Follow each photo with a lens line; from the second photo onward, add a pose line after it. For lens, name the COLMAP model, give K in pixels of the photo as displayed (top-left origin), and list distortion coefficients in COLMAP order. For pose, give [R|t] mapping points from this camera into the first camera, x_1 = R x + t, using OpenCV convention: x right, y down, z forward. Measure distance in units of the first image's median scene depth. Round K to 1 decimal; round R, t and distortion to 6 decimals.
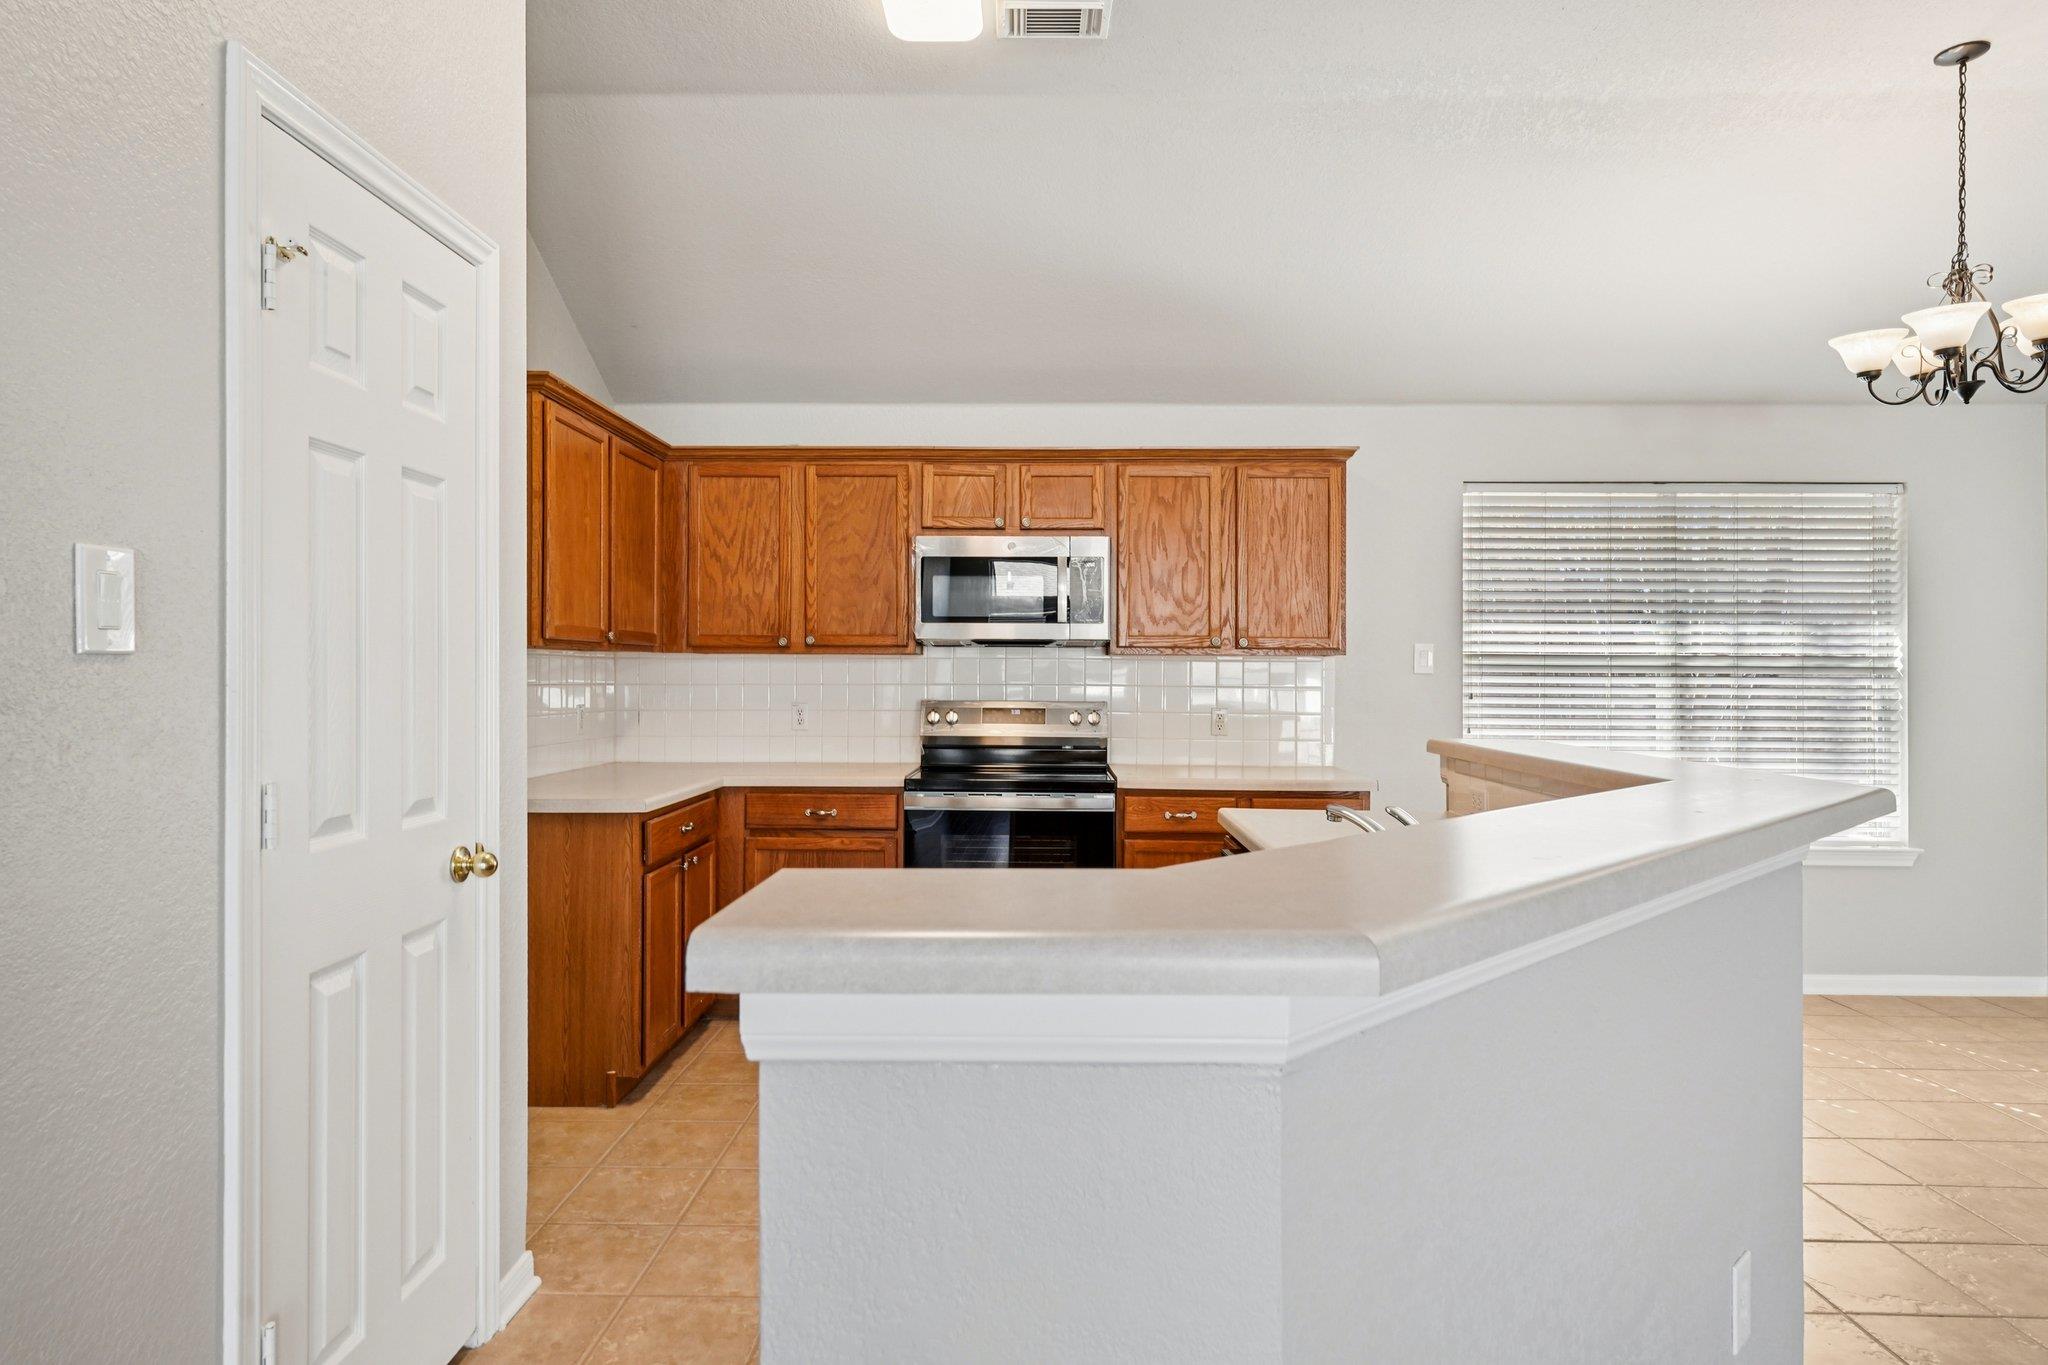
lens RADIAL K [[1138.5, 0, 1021.3], [0, 1138.5, 676.9], [0, 0, 1]] dist [0.000842, -0.000022]
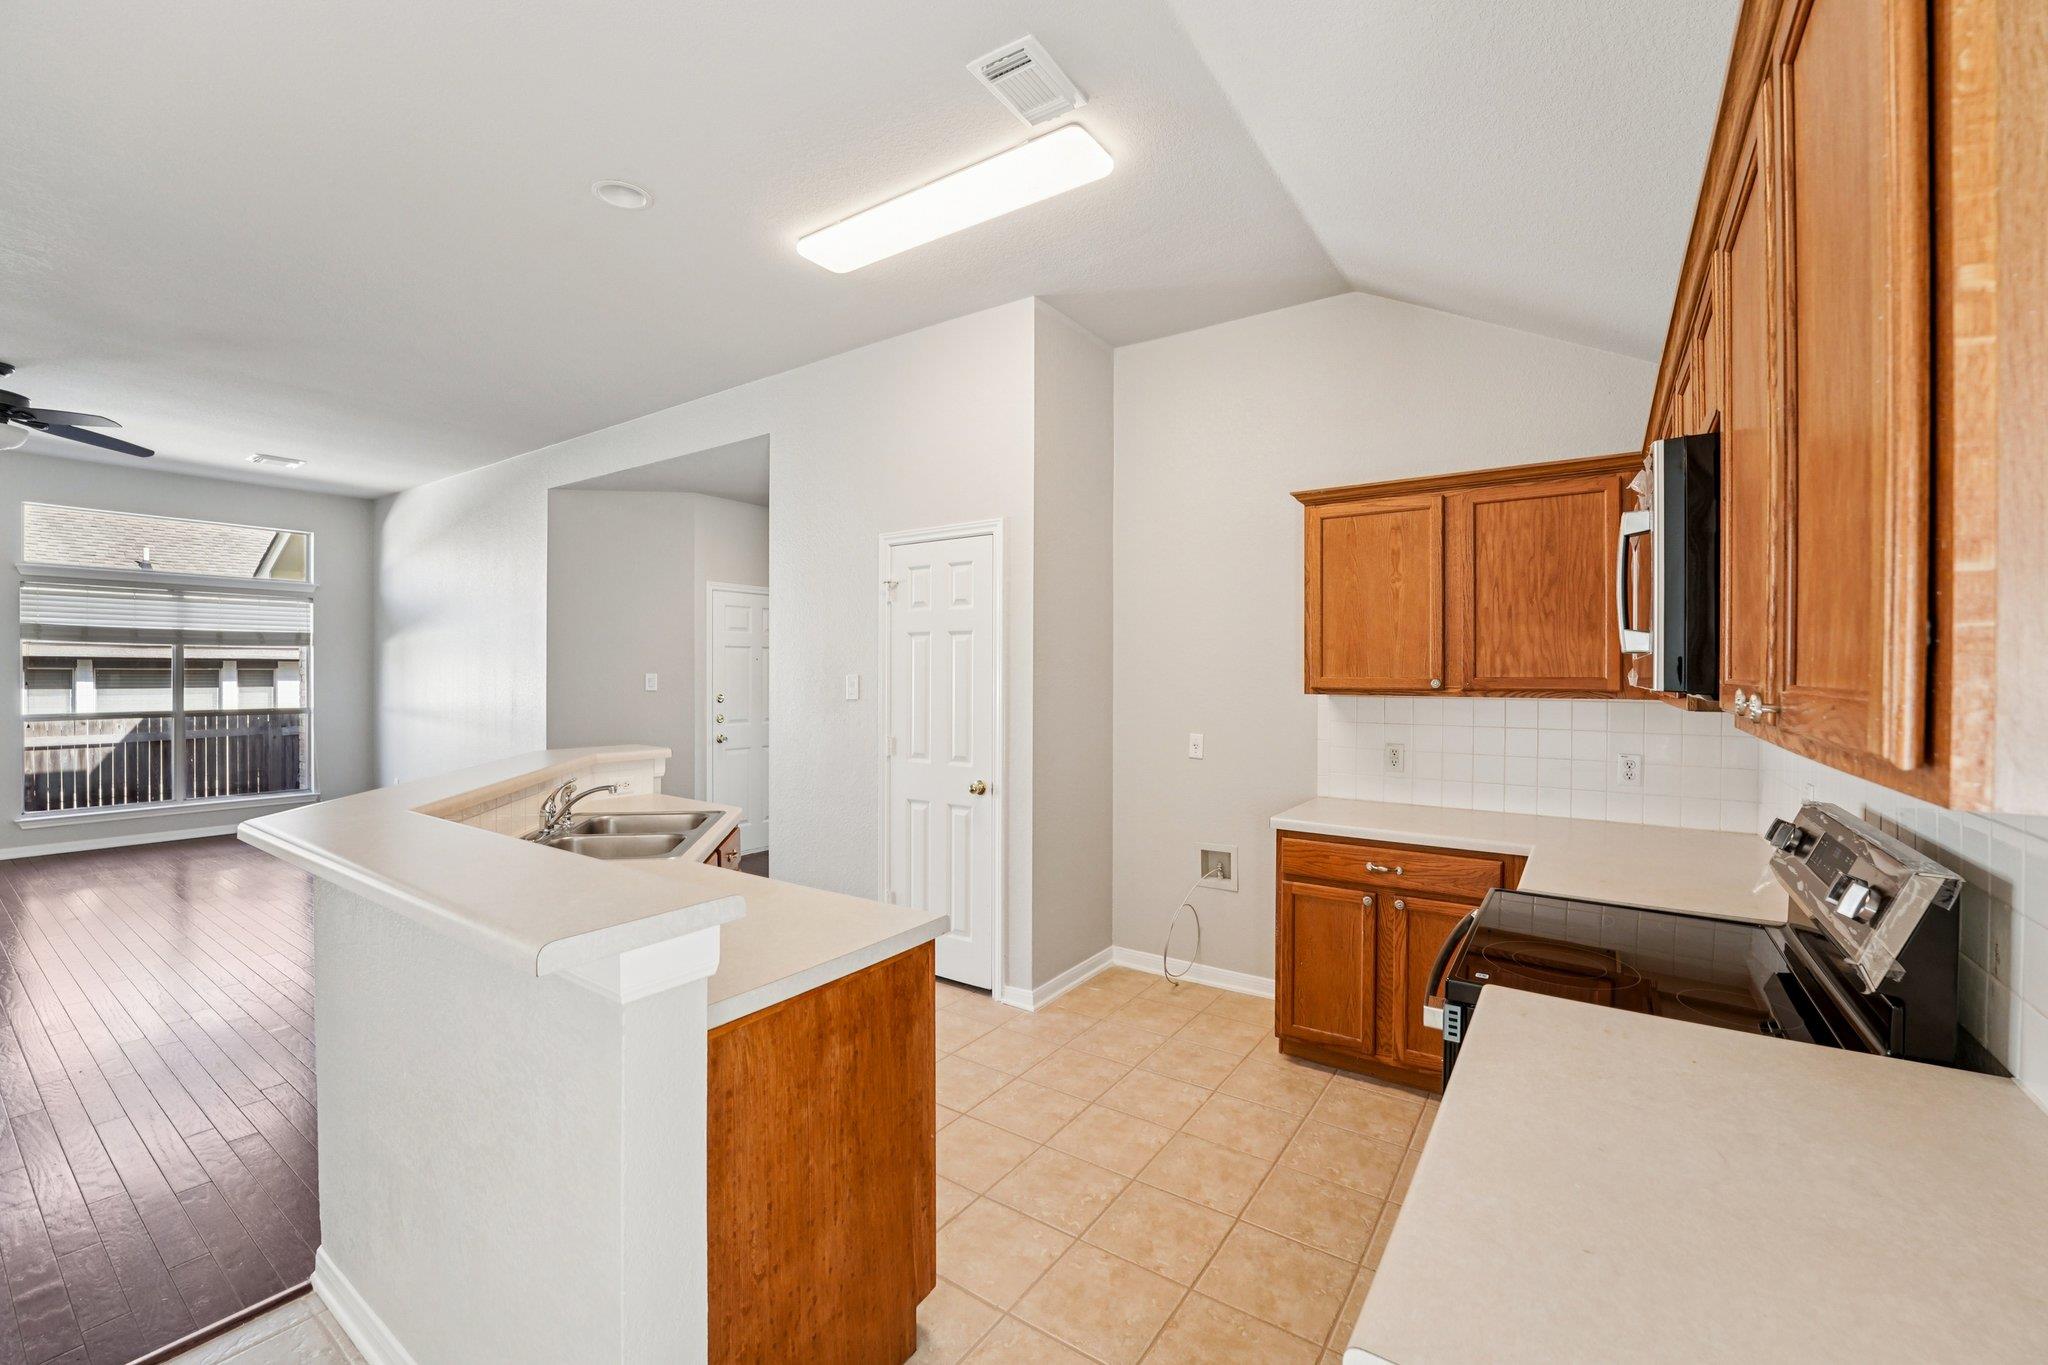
lens RADIAL K [[842.2, 0, 1018.4], [0, 842.2, 681.5], [0, 0, 1]] dist [-0.025935, 0.000199]
pose [[-0.555577, 0.006434, -0.831440, 0.589350], [-0.001484, 0.999961, 0.008730, -0.047743], [0.831464, 0.006084, -0.555545, 1.282549]]
